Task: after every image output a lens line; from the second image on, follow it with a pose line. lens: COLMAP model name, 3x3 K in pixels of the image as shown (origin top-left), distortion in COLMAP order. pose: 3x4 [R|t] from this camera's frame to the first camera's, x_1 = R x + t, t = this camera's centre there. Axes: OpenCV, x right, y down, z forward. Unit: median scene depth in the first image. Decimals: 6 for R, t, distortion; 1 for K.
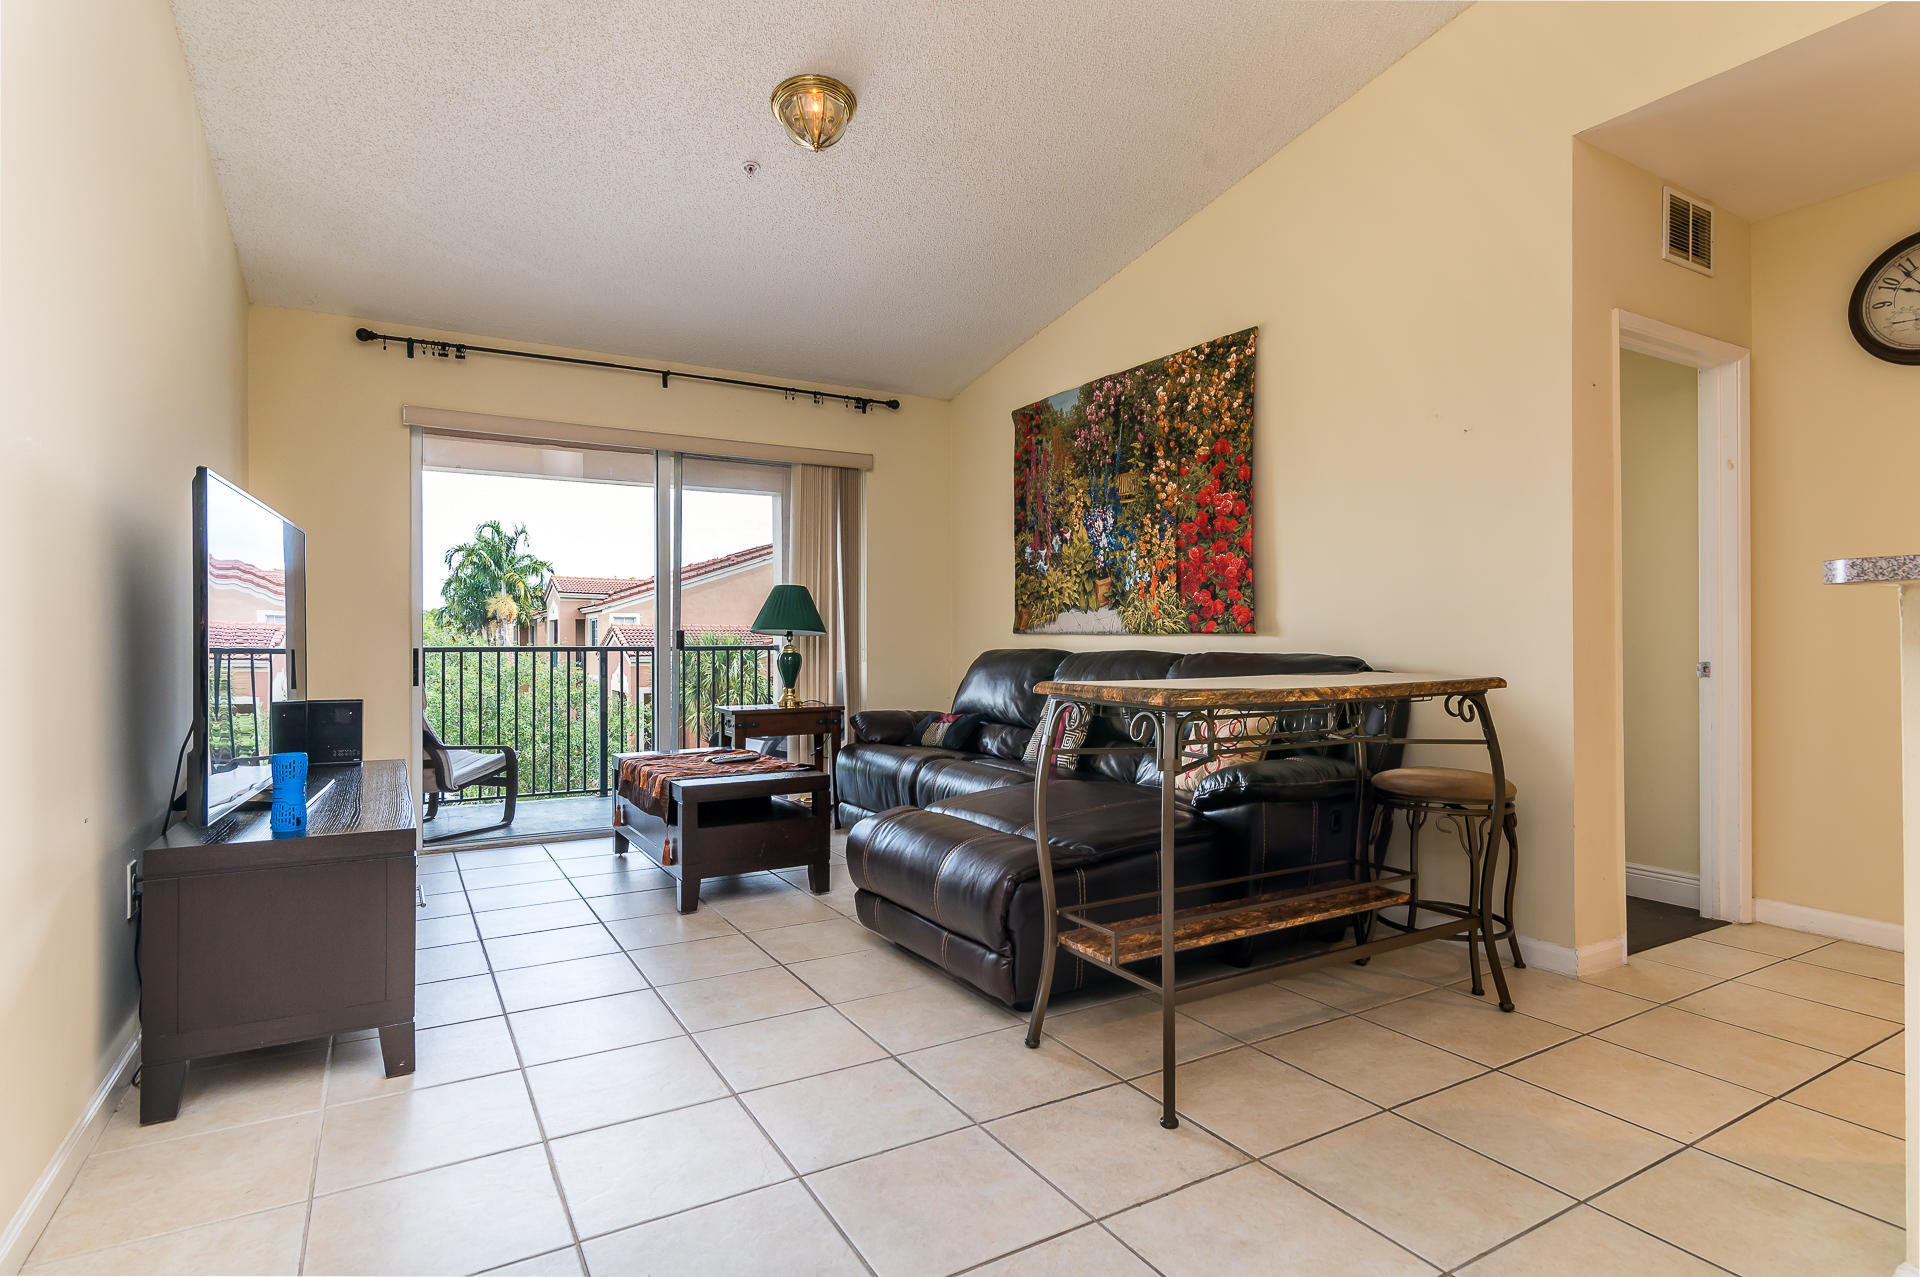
lens RADIAL K [[967.2, 0, 962.5], [0, 967.2, 642.6], [0, 0, 1]] dist [0.004331, 0.000249]
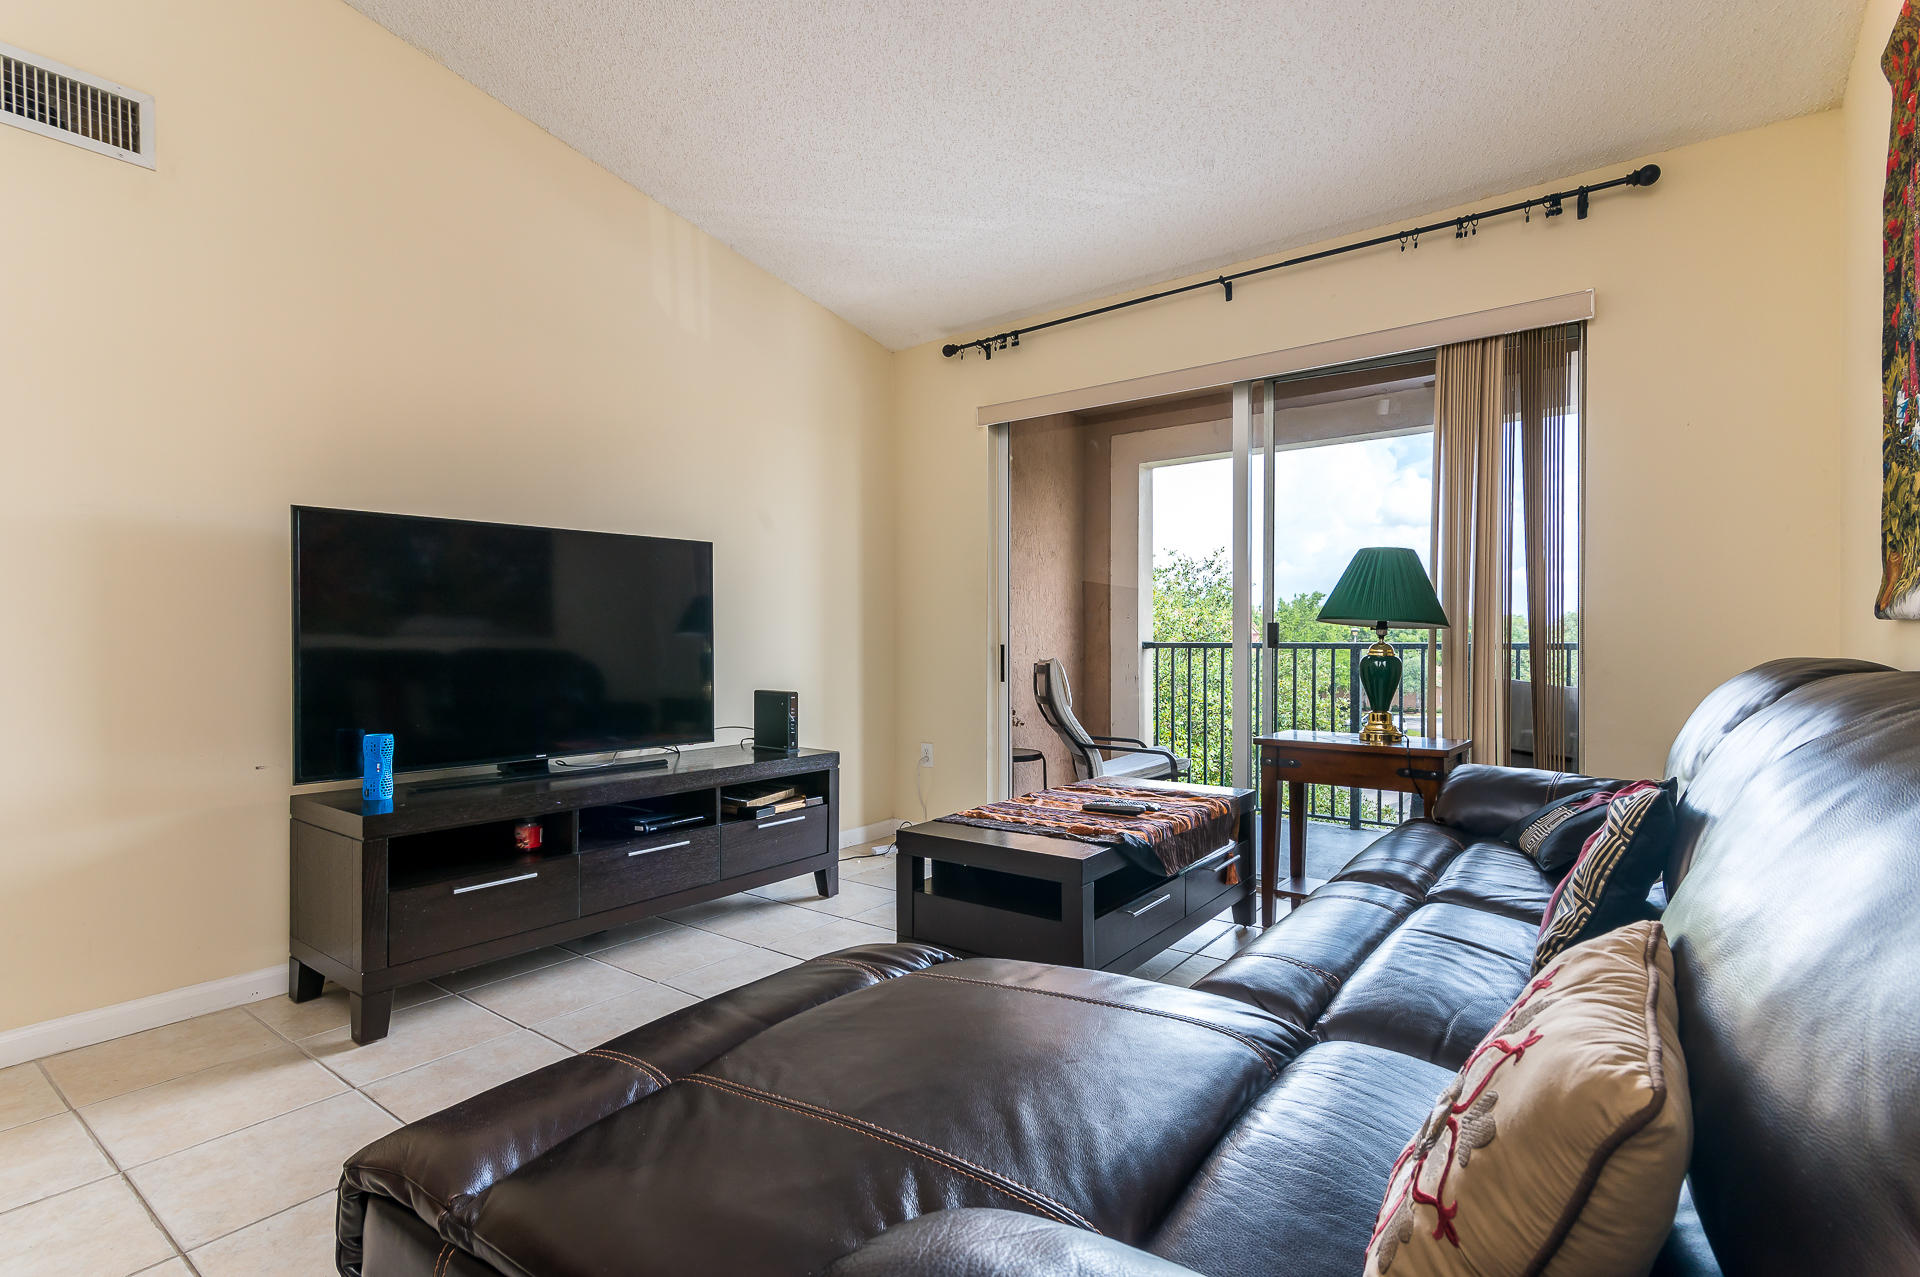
lens RADIAL K [[911.3, 0, 960.0], [0, 911.3, 641.7], [0, 0, 1]] dist [0.009052, 0.001257]
pose [[0.382455, 0.006203, -0.923953, 0.260849], [-0.000385, 0.999978, 0.006554, -0.002259], [0.923974, -0.002151, 0.382449, 0.513782]]
